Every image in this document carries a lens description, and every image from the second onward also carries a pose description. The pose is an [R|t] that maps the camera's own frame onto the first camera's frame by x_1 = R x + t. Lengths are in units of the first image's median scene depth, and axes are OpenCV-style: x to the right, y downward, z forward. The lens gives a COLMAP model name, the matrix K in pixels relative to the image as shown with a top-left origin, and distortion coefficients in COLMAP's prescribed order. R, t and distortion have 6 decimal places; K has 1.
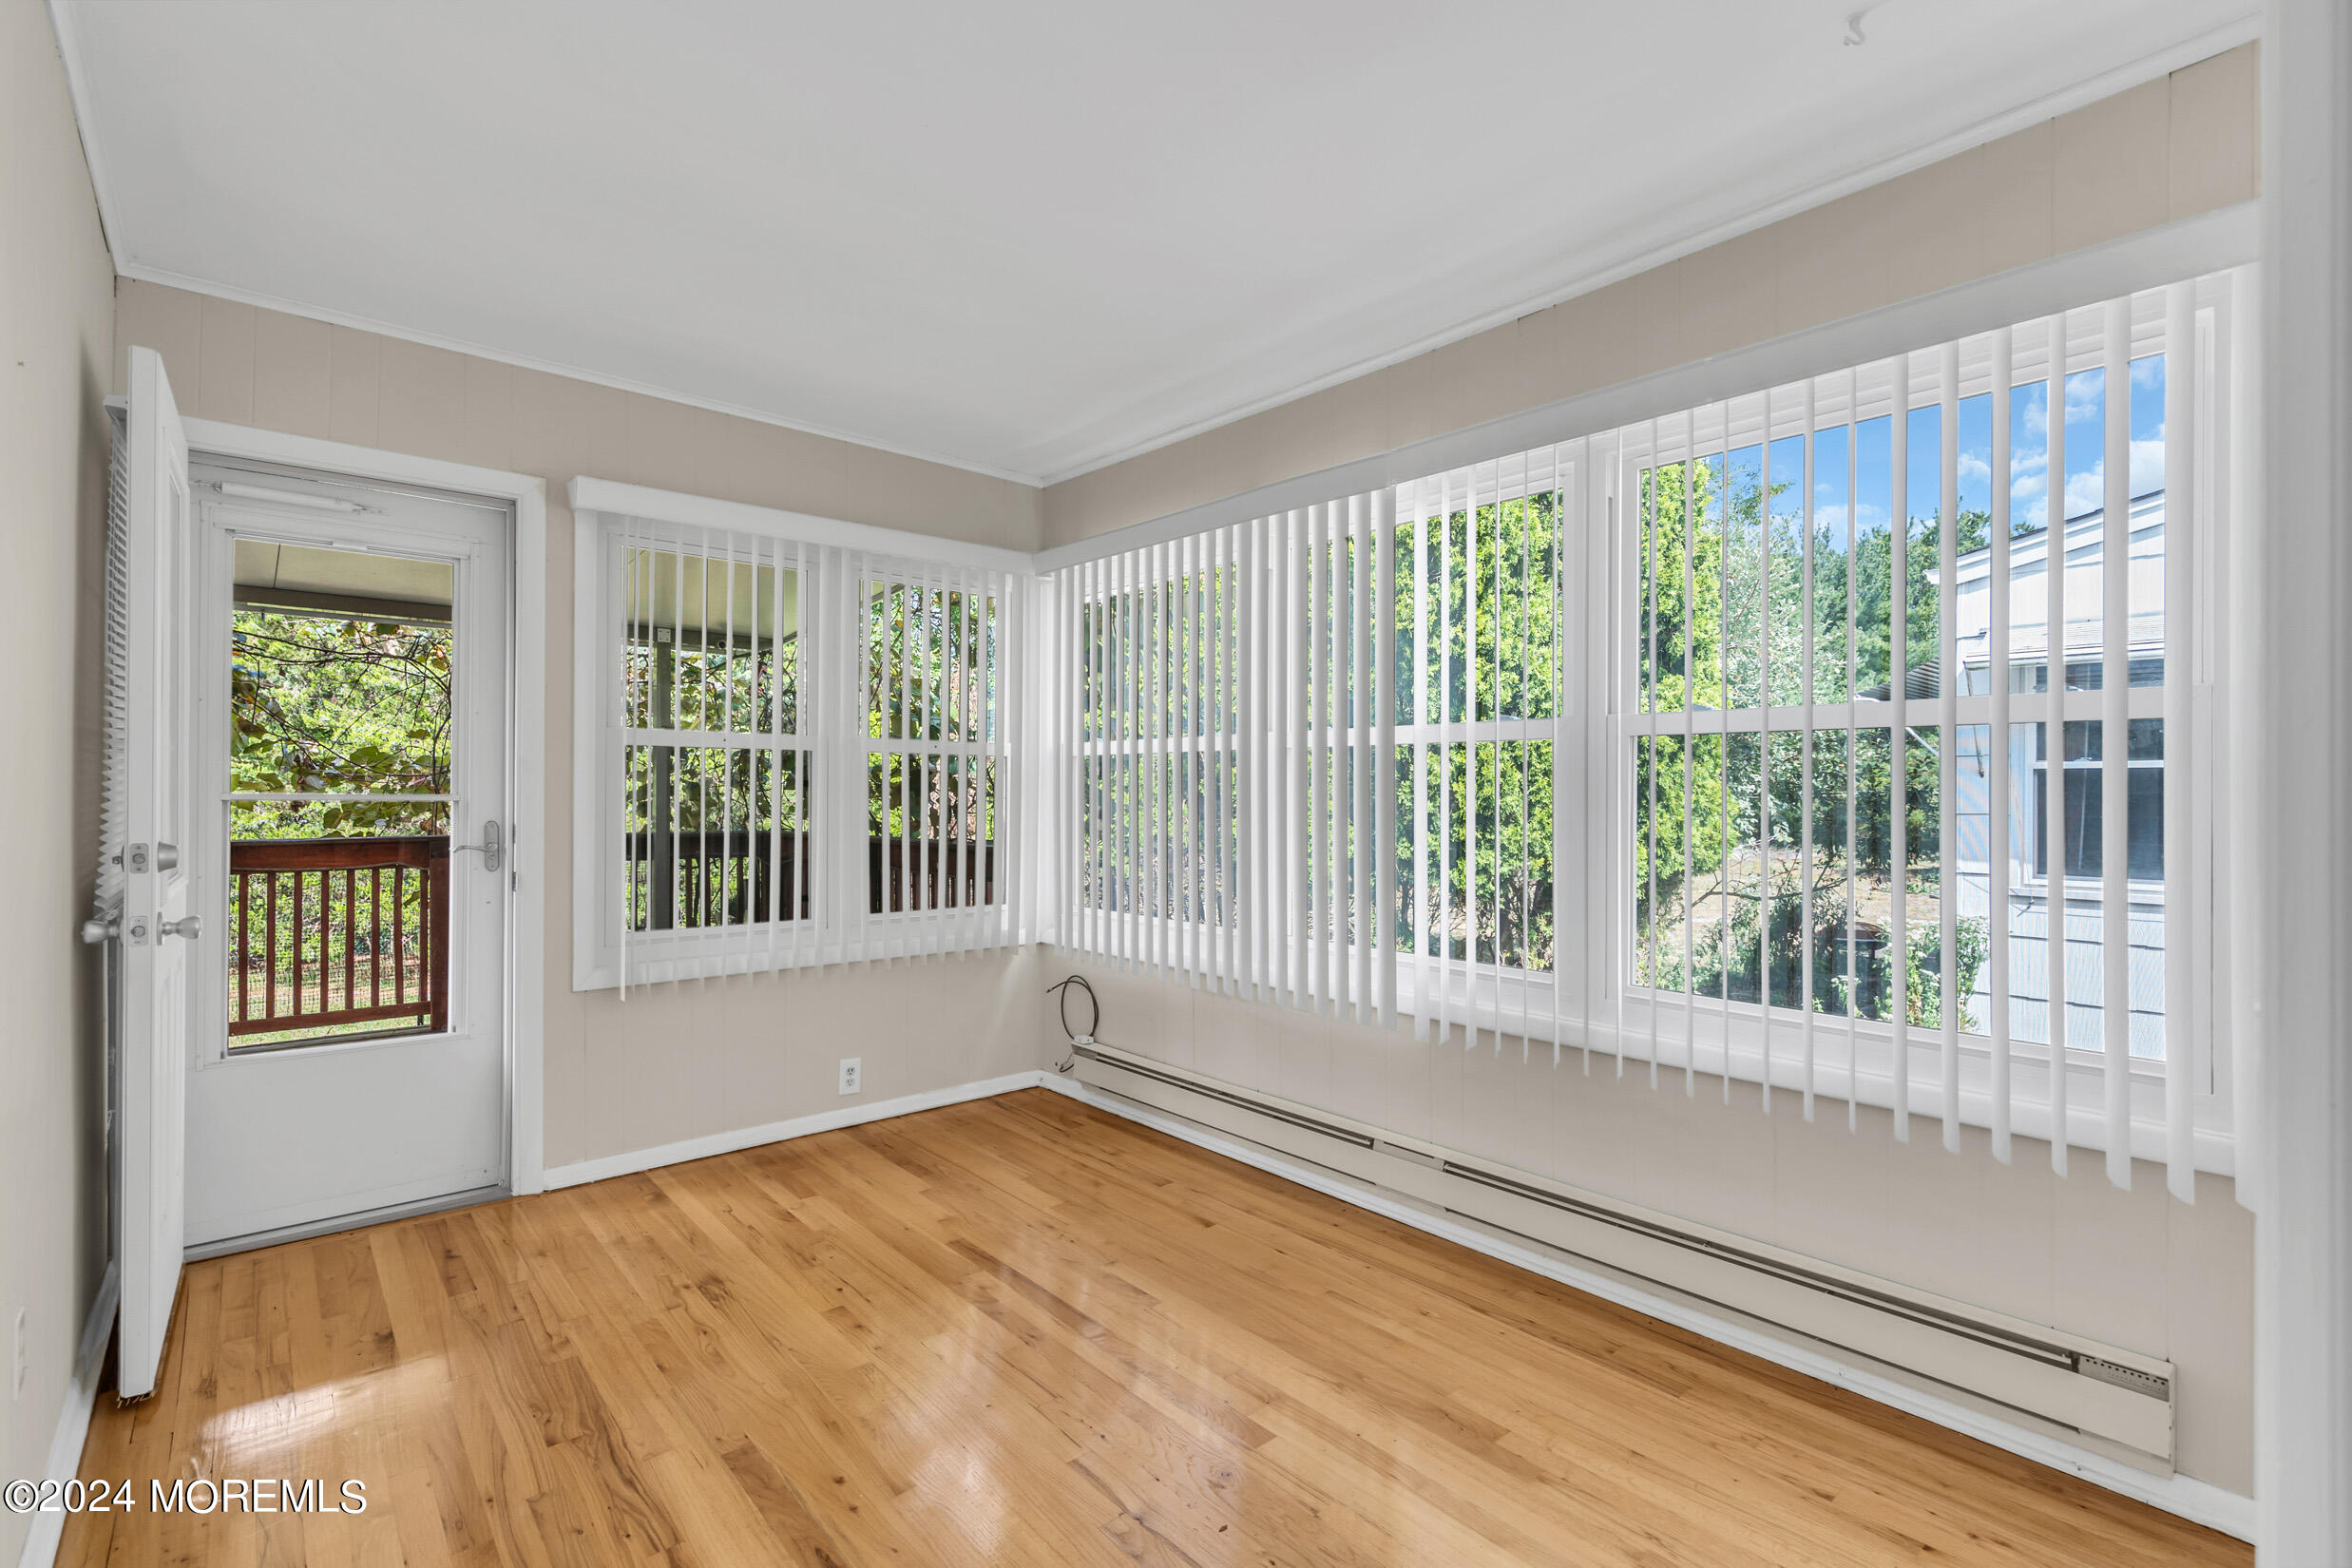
lens RADIAL K [[1067.0, 0, 1180.8], [0, 1067.0, 790.4], [0, 0, 1]] dist [-0.002719, -0.000183]
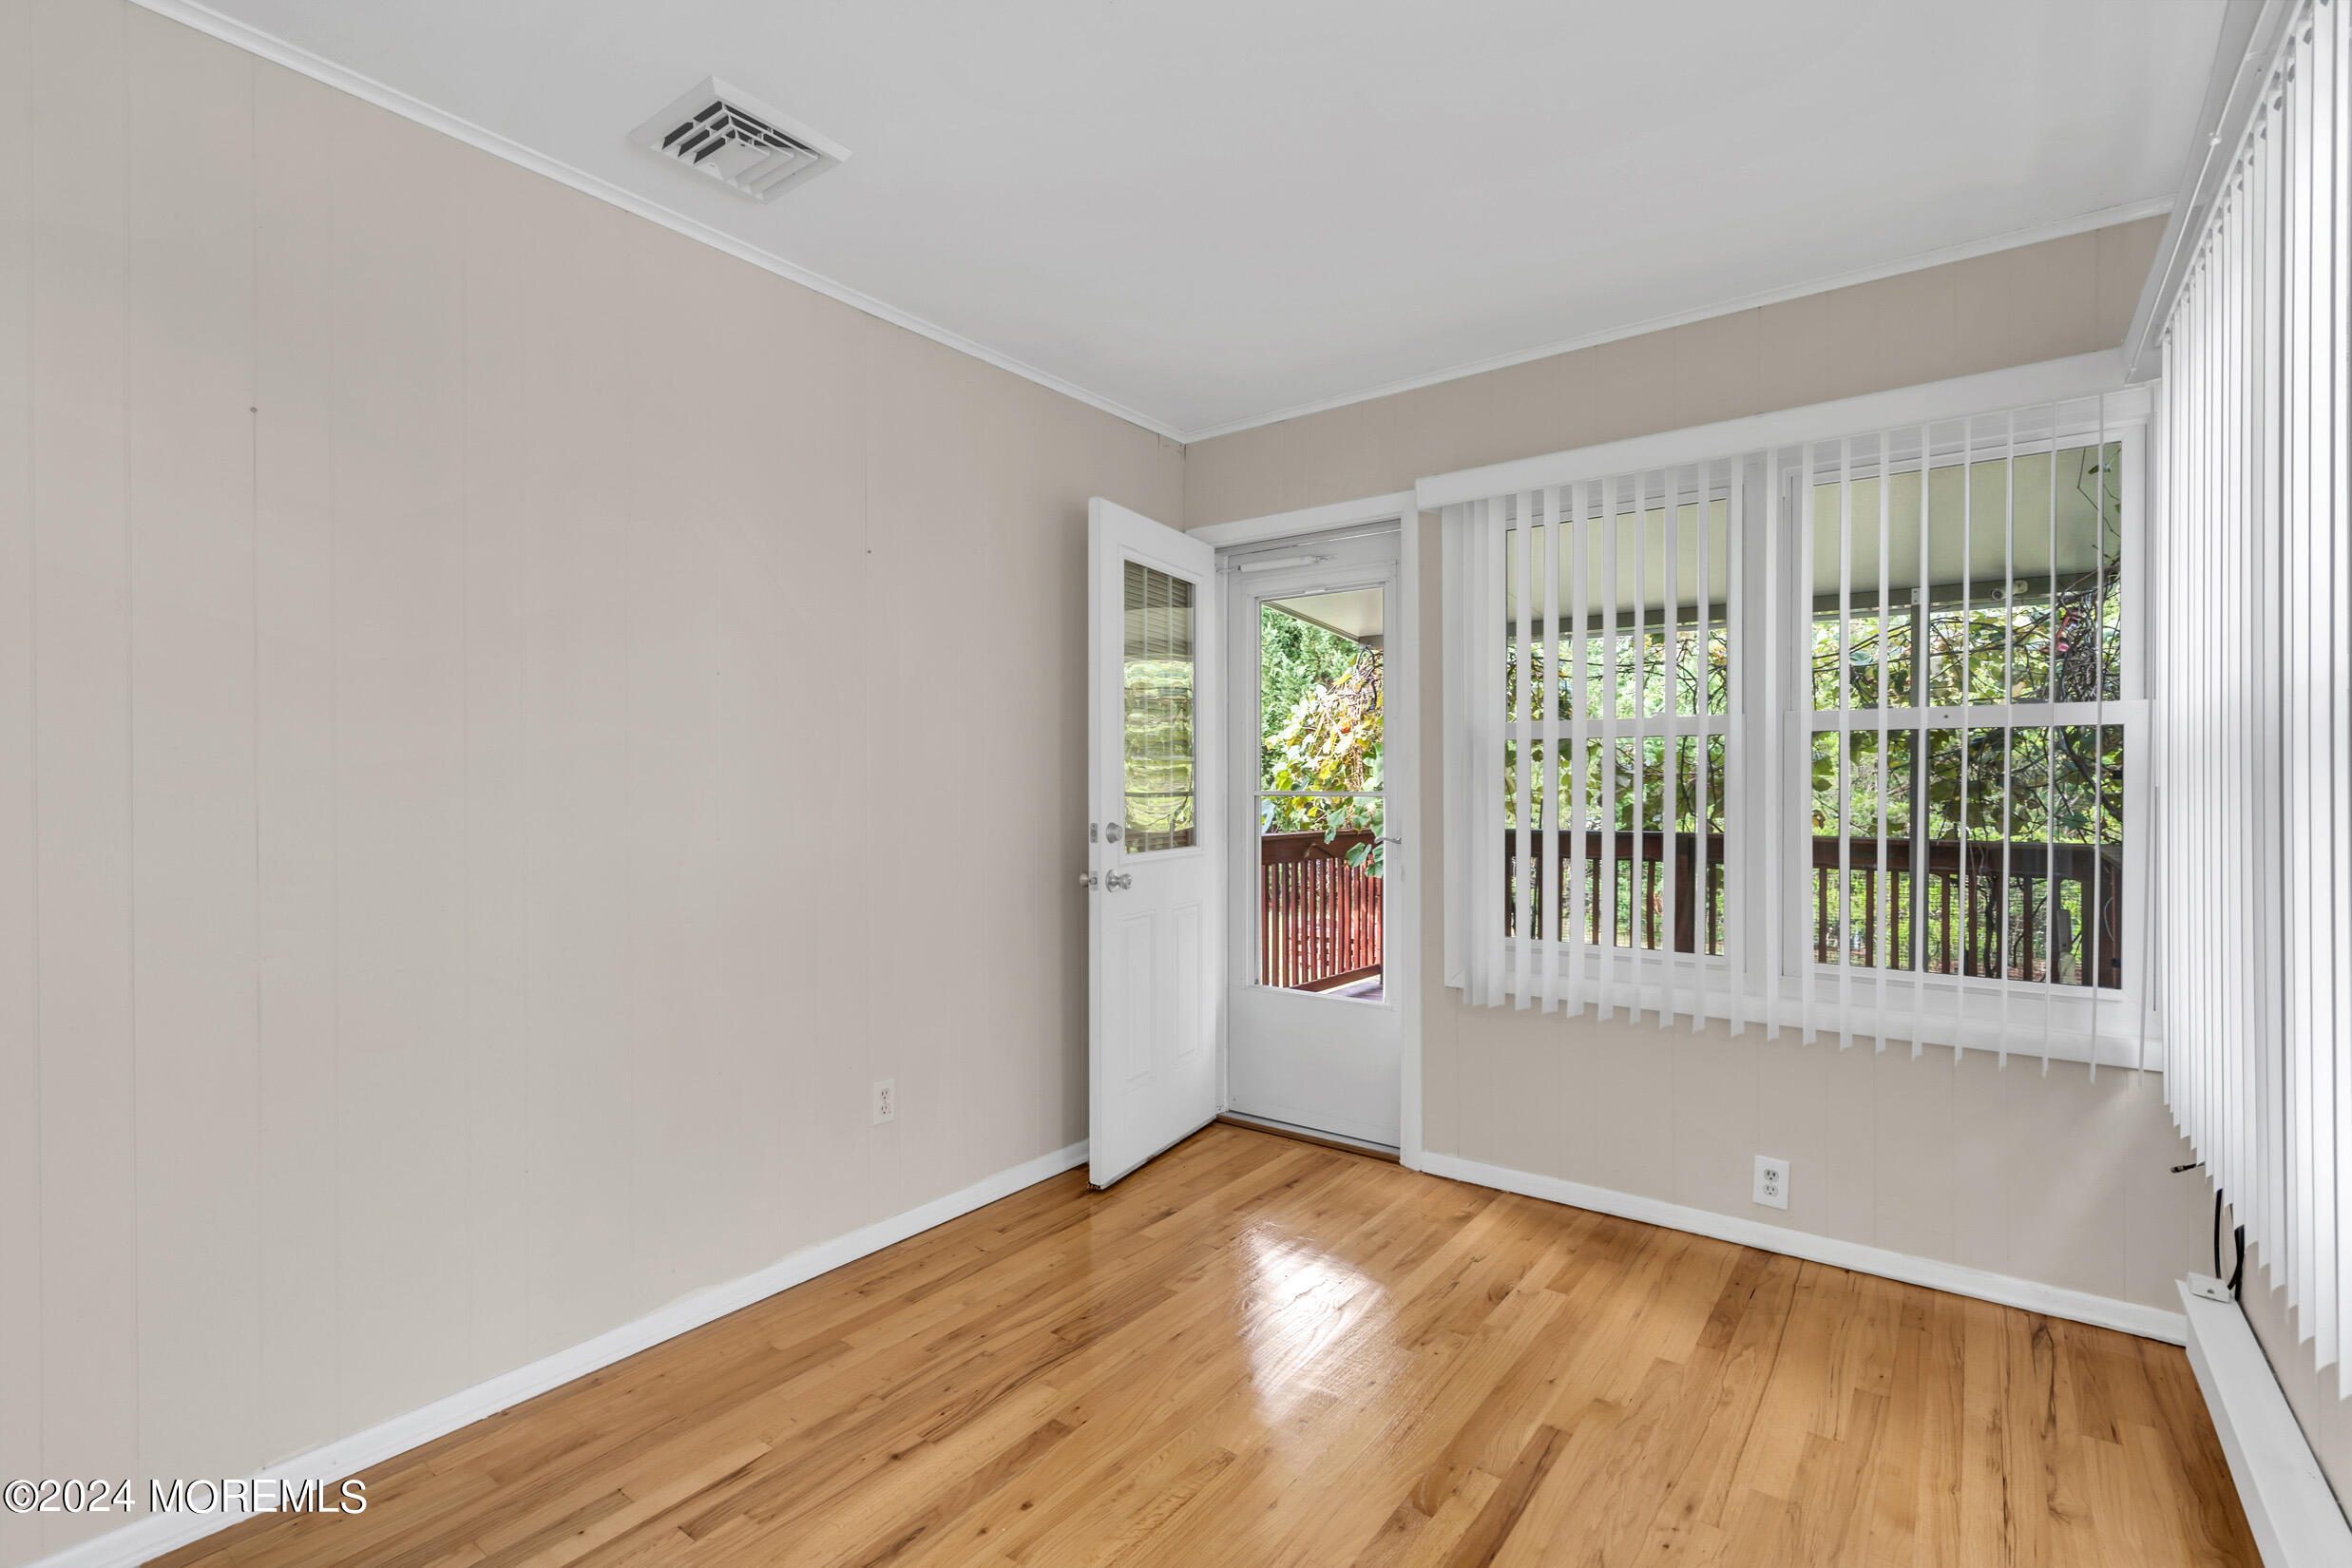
lens RADIAL K [[1067.0, 0, 1180.8], [0, 1067.0, 790.4], [0, 0, 1]] dist [-0.002719, -0.000183]
pose [[0.202103, 0.000230, -0.979364, 0.357427], [0.002919, 0.999995, 0.000838, 0.000166], [0.979360, -0.003029, 0.202102, 0.518105]]
